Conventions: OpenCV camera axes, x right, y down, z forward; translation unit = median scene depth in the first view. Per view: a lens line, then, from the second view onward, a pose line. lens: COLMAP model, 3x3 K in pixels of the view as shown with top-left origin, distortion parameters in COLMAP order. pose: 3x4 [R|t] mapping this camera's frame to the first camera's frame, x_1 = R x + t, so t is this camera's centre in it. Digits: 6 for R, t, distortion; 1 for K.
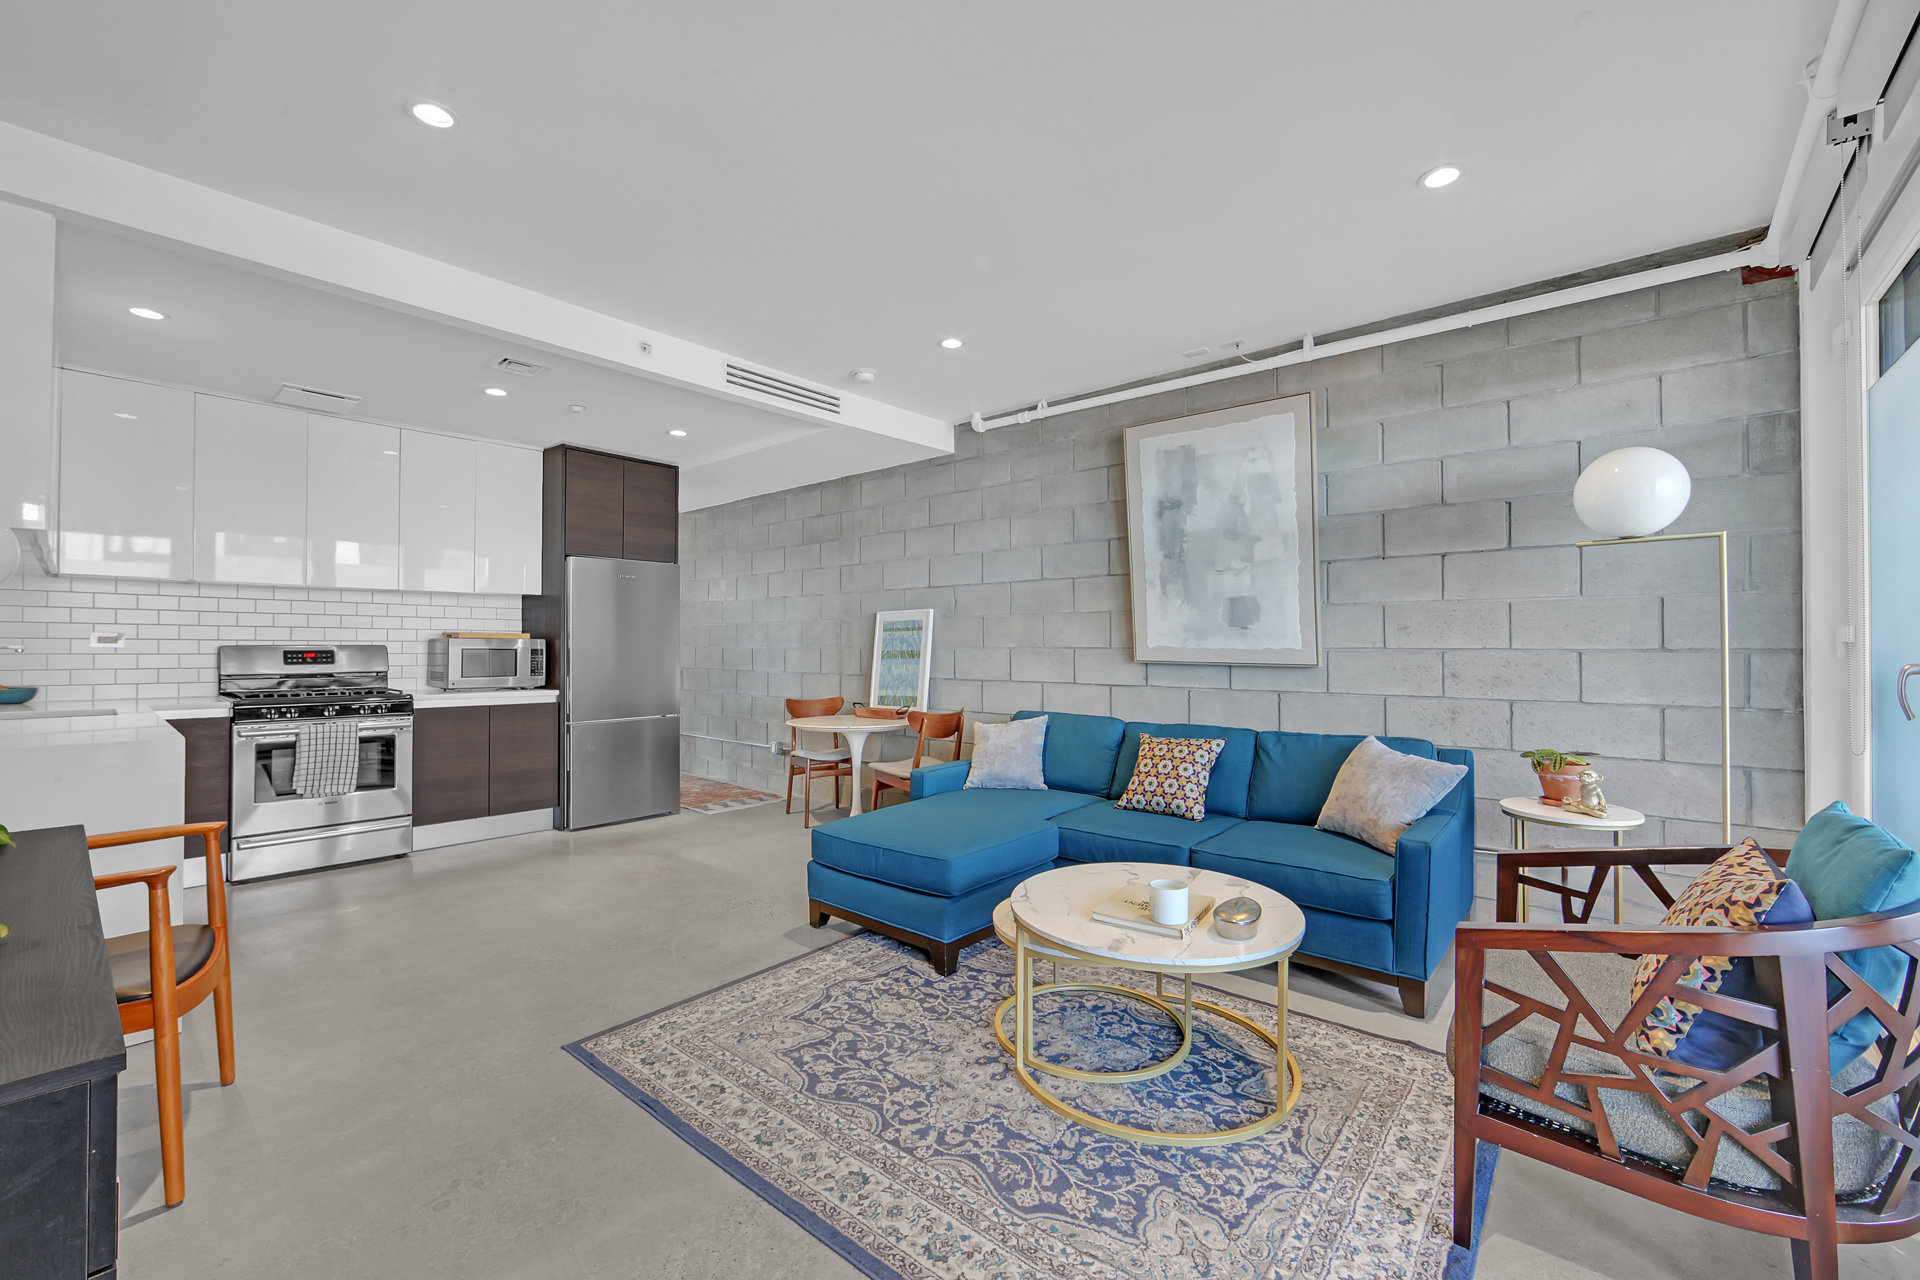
lens RADIAL K [[780.9, 0, 960.0], [0, 780.9, 640.0], [0, 0, 1]] dist [-0.020728, 0.005068]
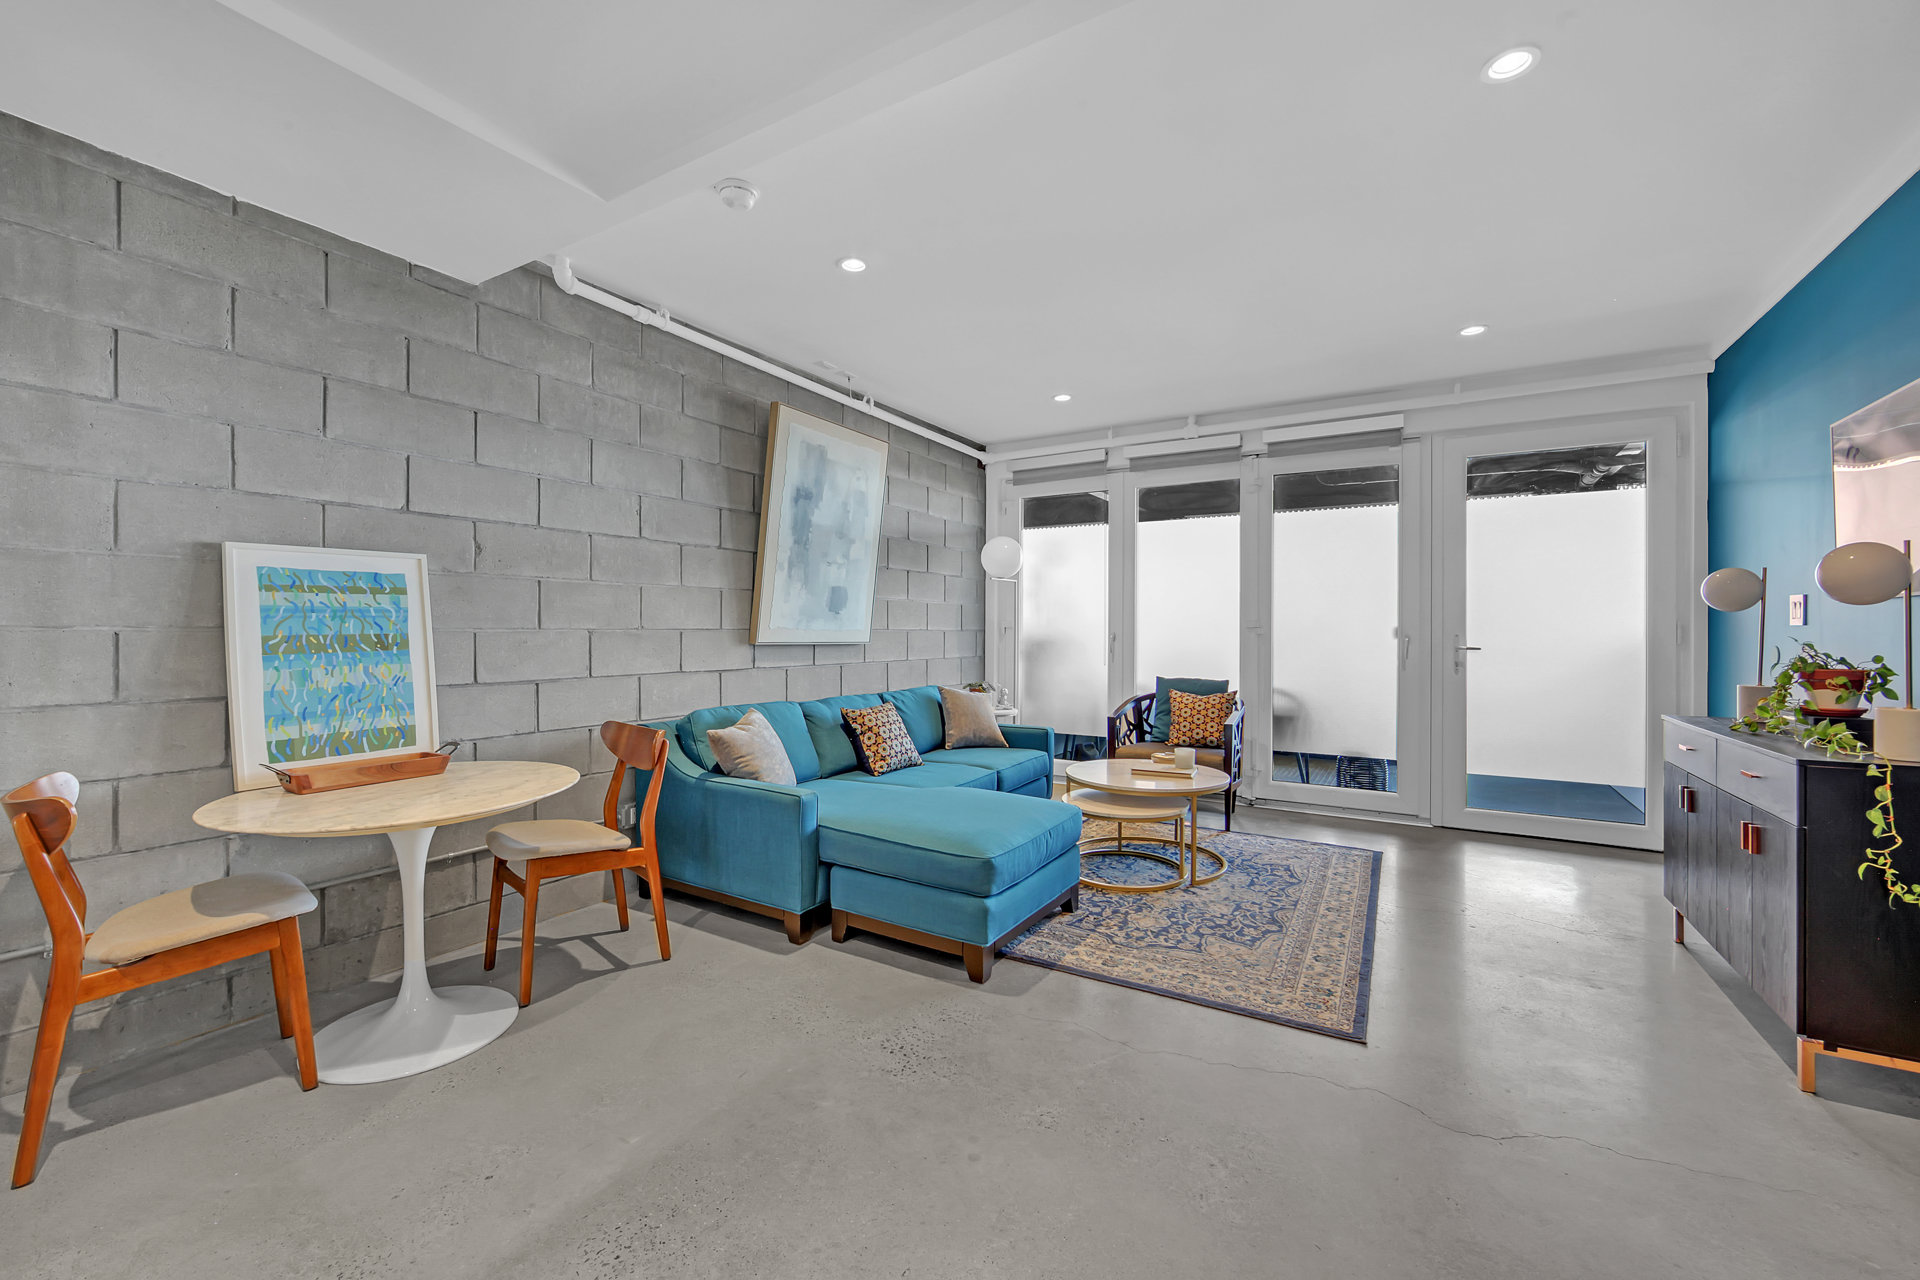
lens RADIAL K [[778.4, 0, 942.7], [0, 778.4, 633.0], [0, 0, 1]] dist [-0.019764, 0.000147]
pose [[-0.164872, -0.005432, 0.986300, -1.065104], [-0.011052, 0.999932, 0.003659, 0.011763], [-0.986253, -0.010297, -0.164921, 1.306949]]
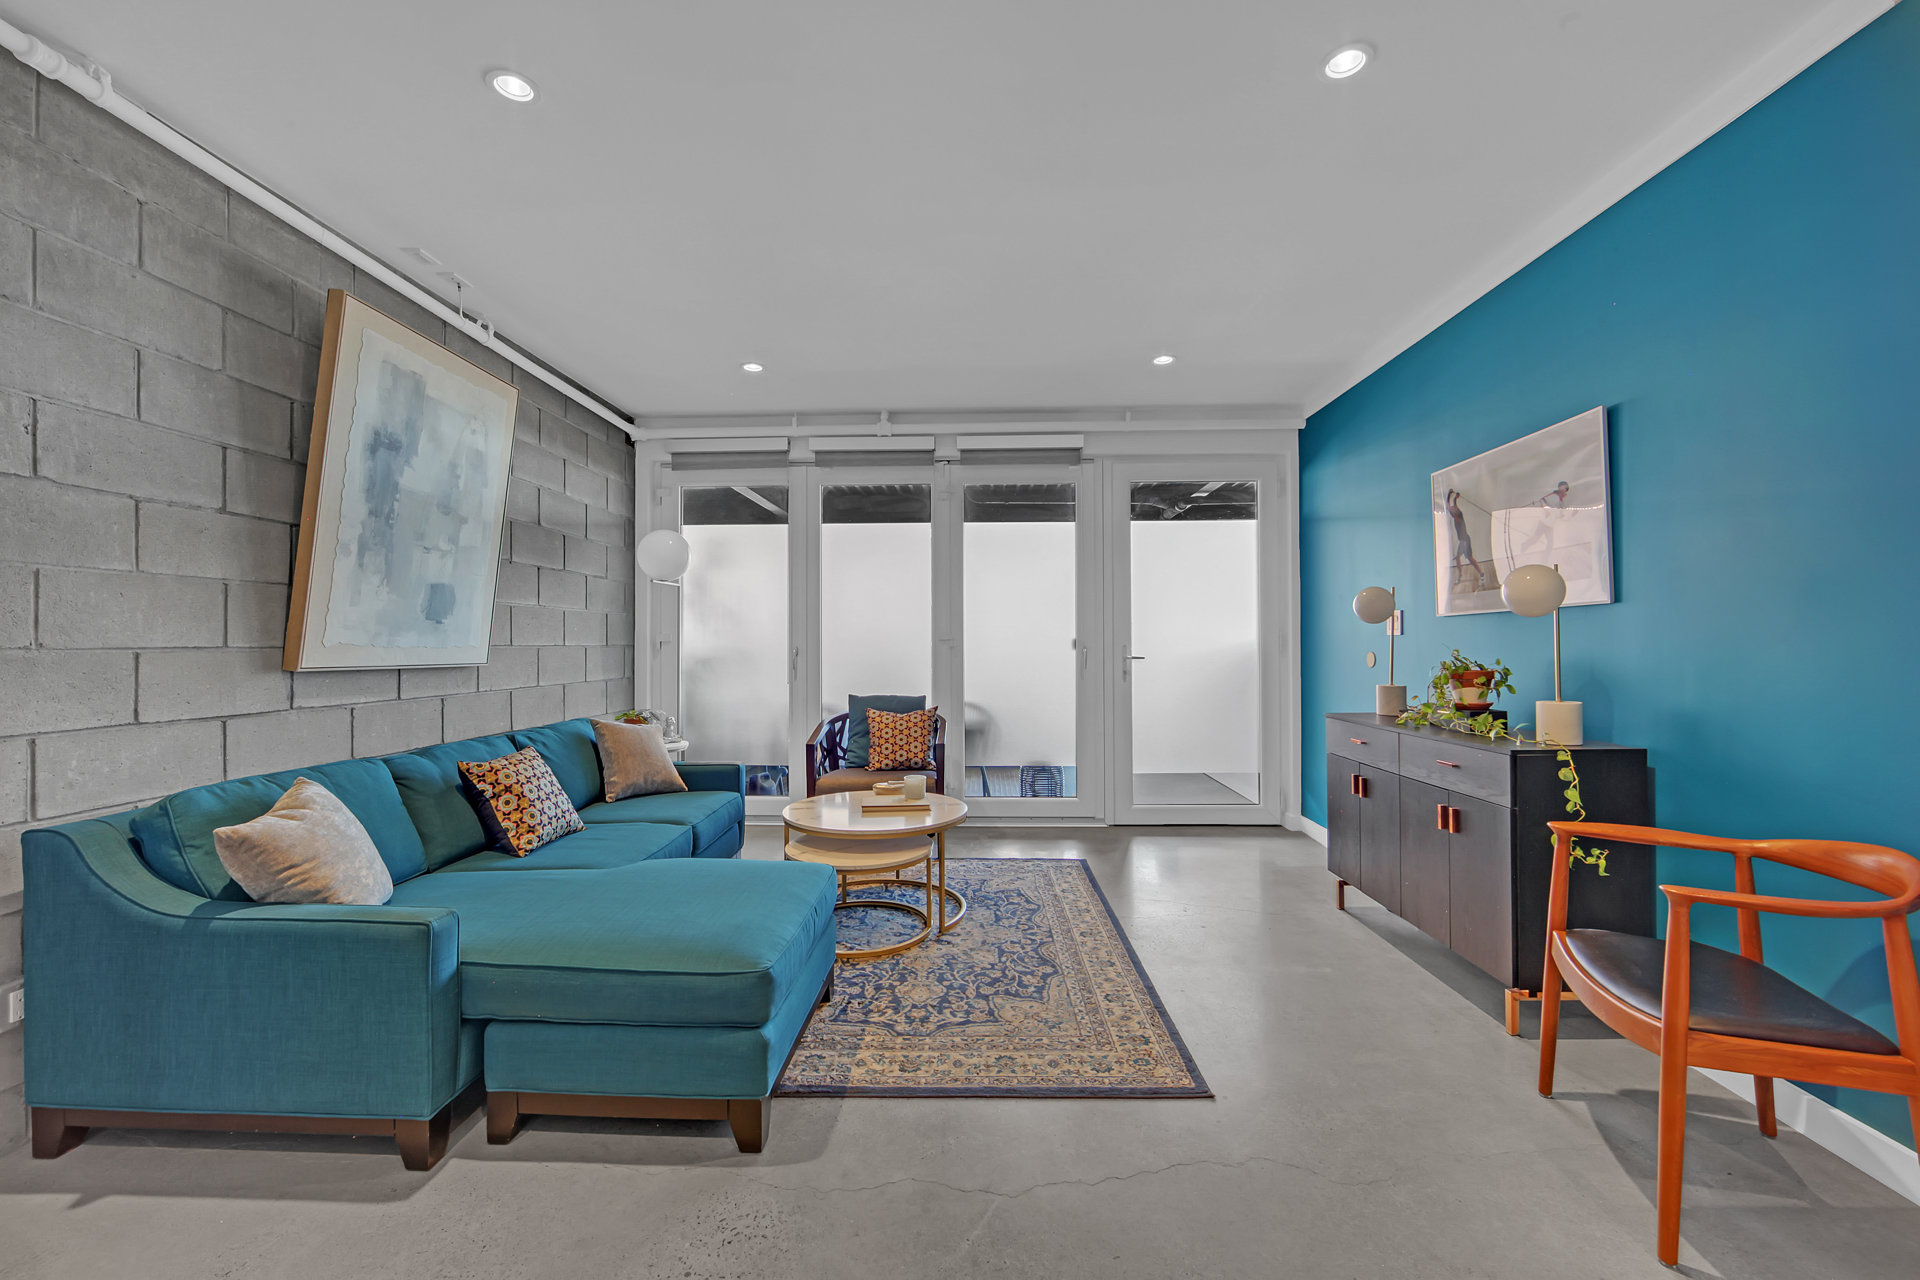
lens RADIAL K [[780.9, 0, 960.0], [0, 780.9, 640.0], [0, 0, 1]] dist [-0.020728, 0.005068]
pose [[-0.637797, 0.005851, 0.770182, -0.783317], [-0.000981, 0.999964, -0.008409, 0.012490], [-0.770204, -0.006119, -0.637769, 1.383898]]
